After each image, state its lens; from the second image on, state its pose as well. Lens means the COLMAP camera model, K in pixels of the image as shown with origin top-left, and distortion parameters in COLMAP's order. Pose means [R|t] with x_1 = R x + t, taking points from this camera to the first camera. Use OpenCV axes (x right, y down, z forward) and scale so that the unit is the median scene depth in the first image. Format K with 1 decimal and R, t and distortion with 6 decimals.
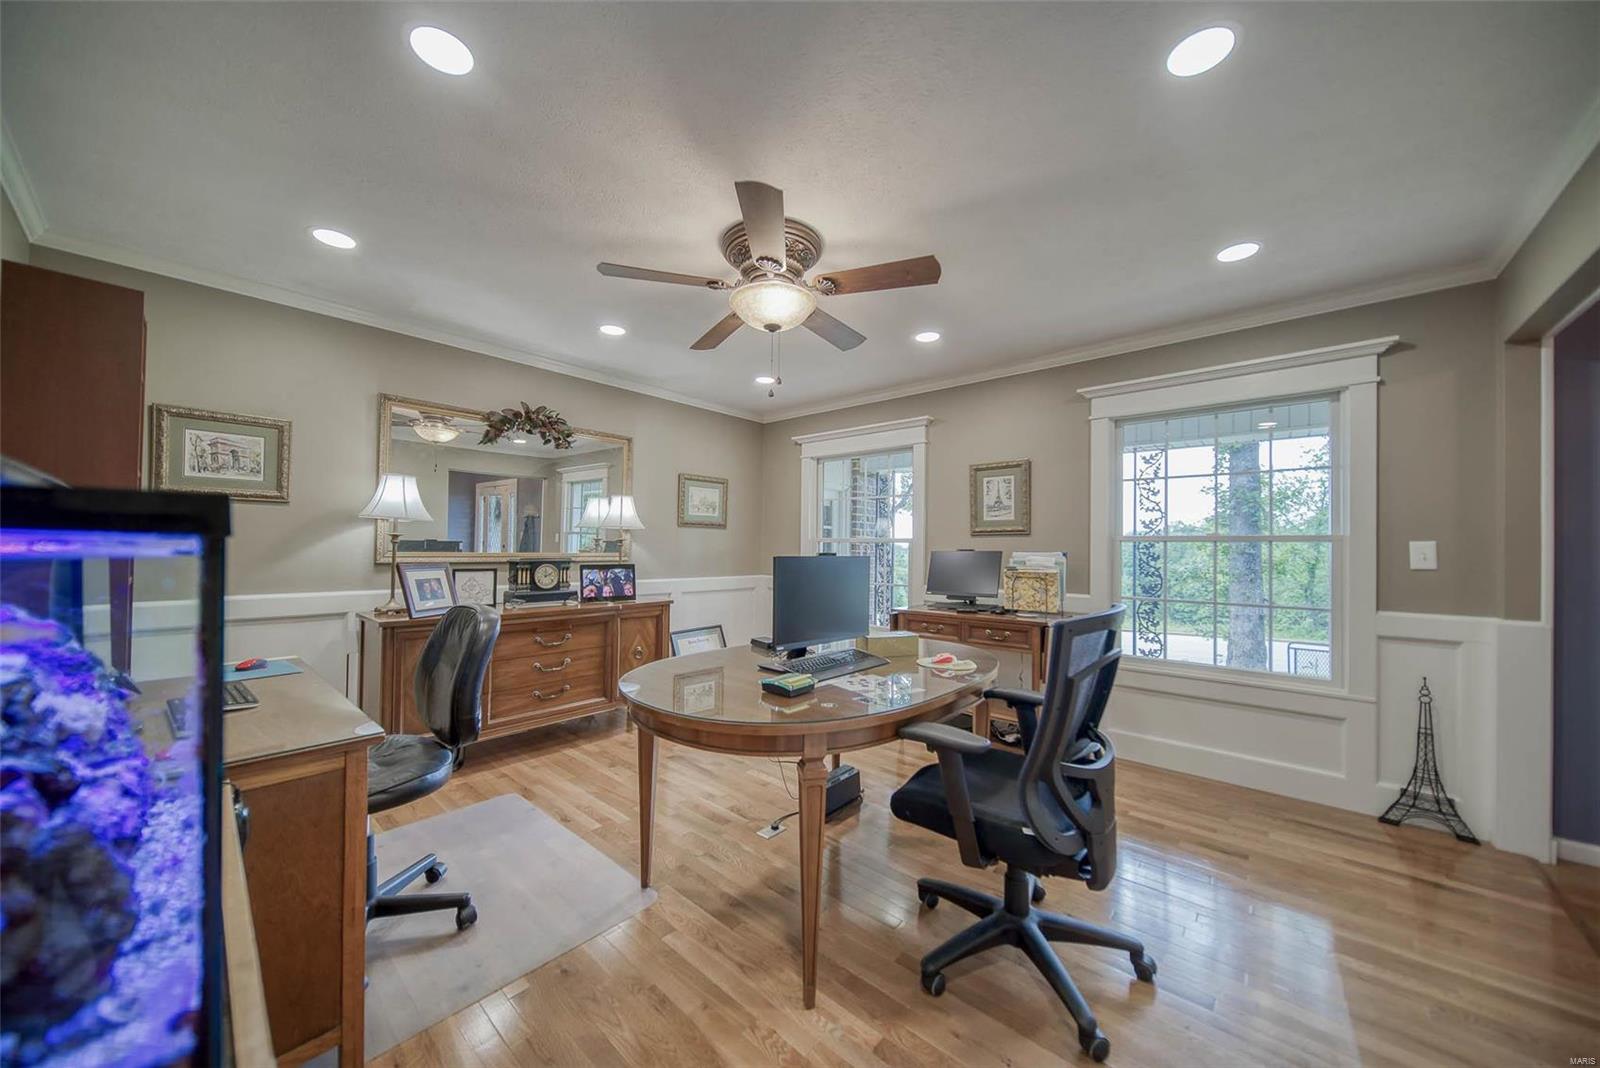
lens RADIAL K [[563.6, 0, 800.7], [0, 563.6, 539.8], [0, 0, 1]] dist [0.001852, -0.001018]
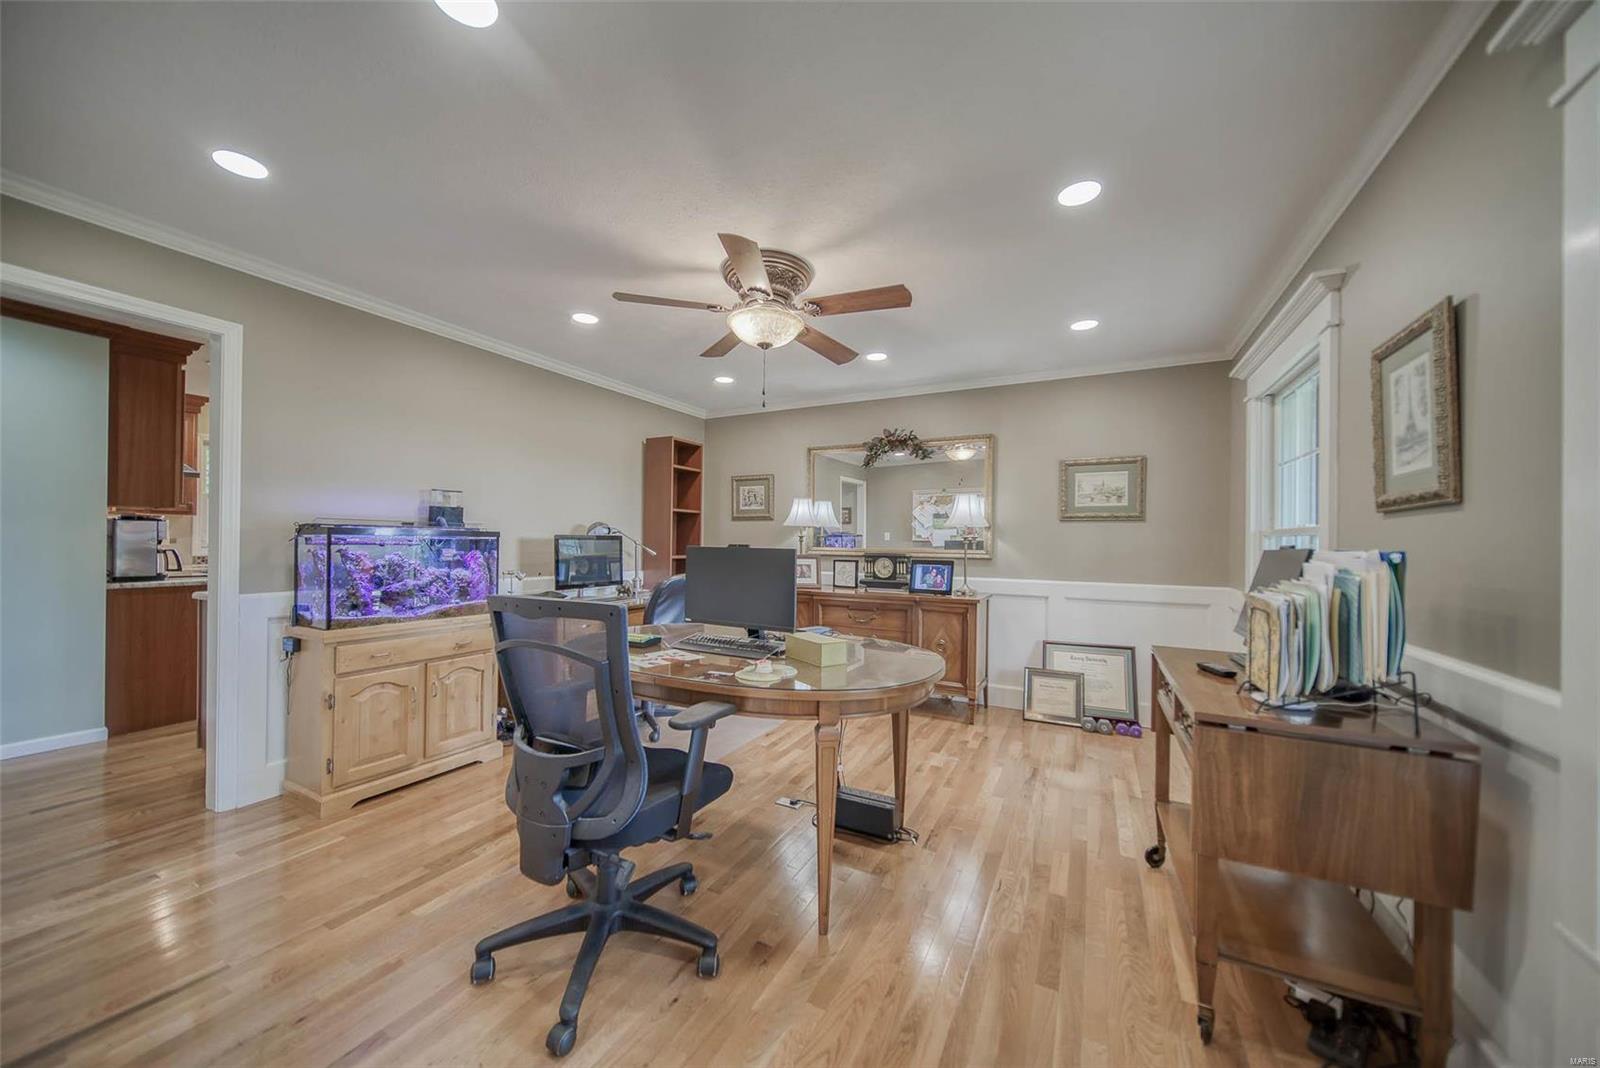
lens RADIAL K [[563.6, 0, 798.0], [0, 563.6, 542.1], [0, 0, 1]] dist [0.001852, -0.001018]
pose [[0.233620, -0.008294, -0.972293, 0.696100], [0.007159, 0.999951, -0.006810, 0.015853], [0.972302, -0.005370, 0.233668, 0.528304]]
